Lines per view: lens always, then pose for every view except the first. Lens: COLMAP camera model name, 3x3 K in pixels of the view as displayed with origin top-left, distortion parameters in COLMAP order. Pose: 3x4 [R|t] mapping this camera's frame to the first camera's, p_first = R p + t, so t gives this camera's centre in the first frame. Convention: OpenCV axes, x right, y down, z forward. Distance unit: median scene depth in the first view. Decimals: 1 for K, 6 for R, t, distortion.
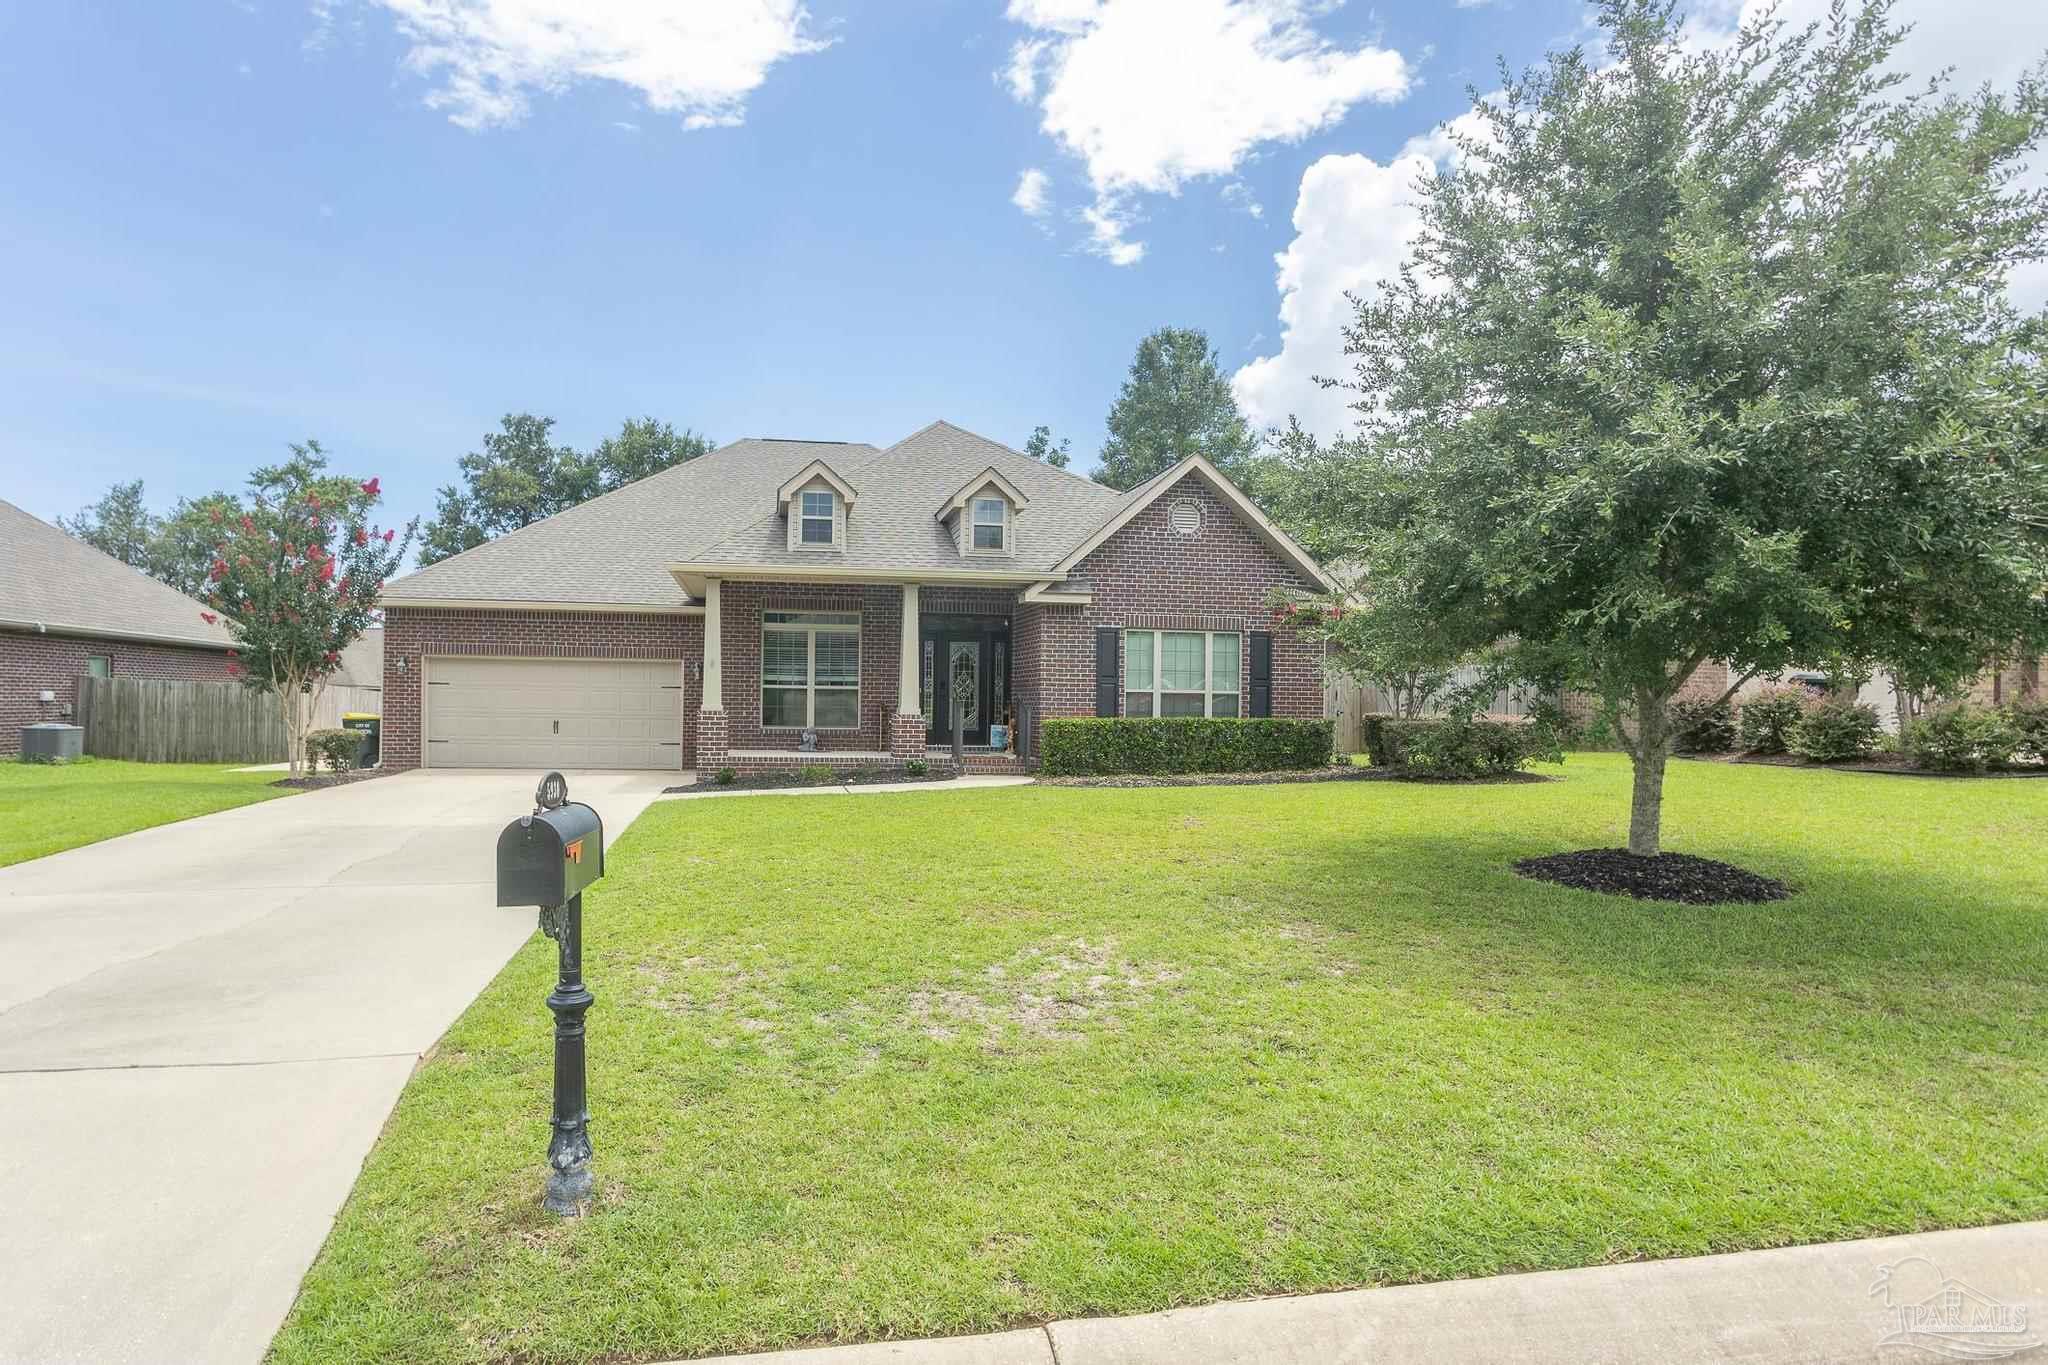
lens RADIAL K [[1043.6, 0, 914.7], [0, 1043.6, 683.5], [0, 0, 1]] dist [-0.001201, 0.000186]
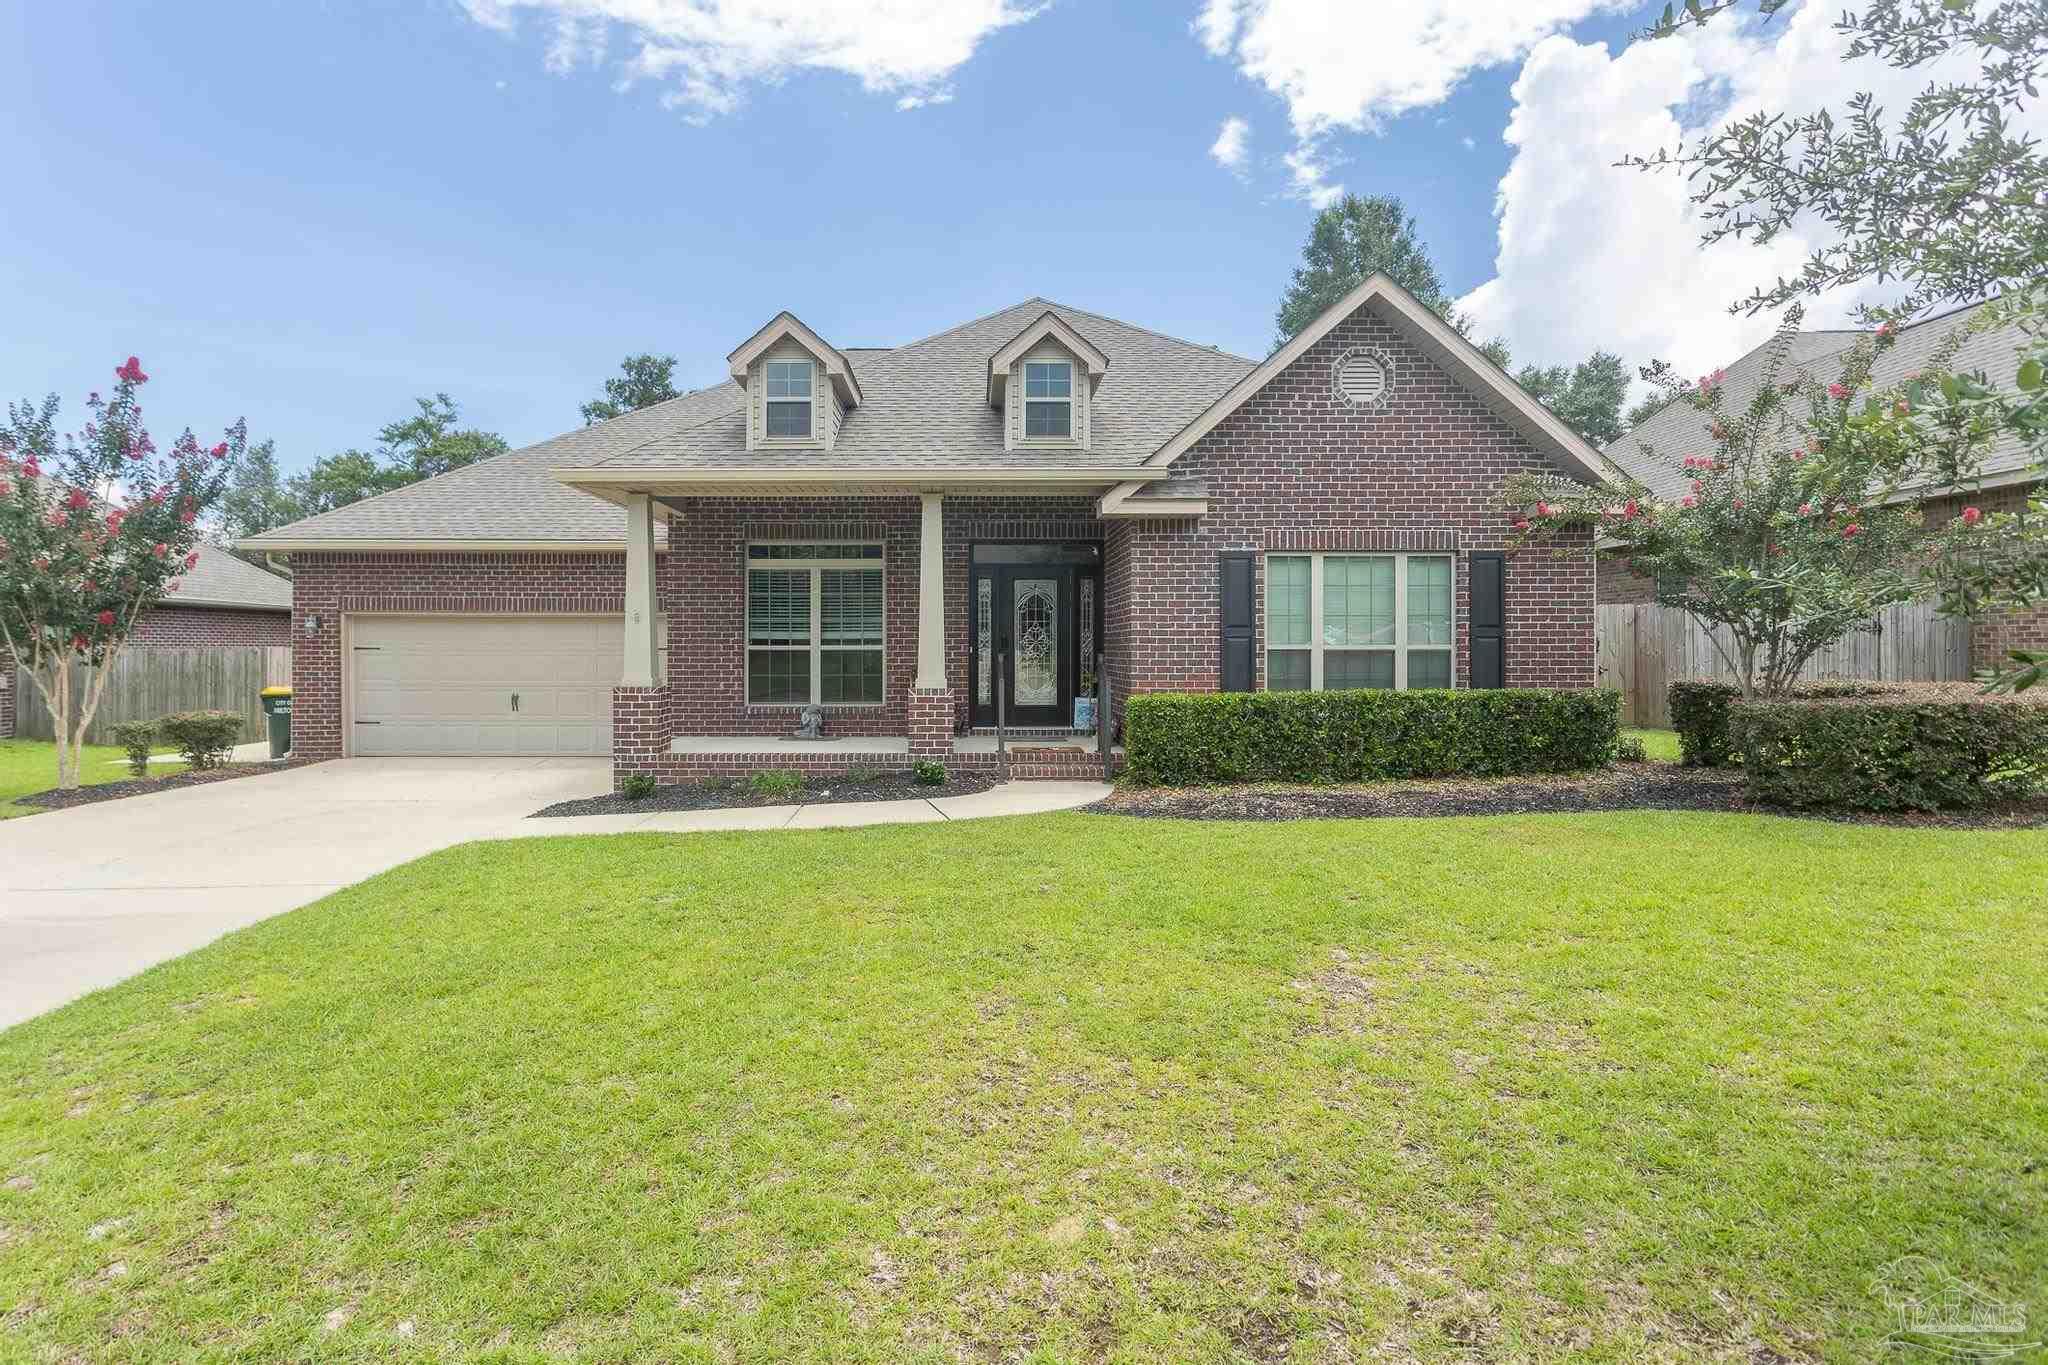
lens RADIAL K [[1028.8, 0, 956.9], [0, 1028.8, 638.0], [0, 0, 1]] dist [0.004702, 0.000468]
pose [[0.989891, -0.015191, -0.141016, 0.099388], [0.016101, 0.999856, 0.005312, -0.005512], [0.140915, -0.007529, 0.989993, 0.331541]]
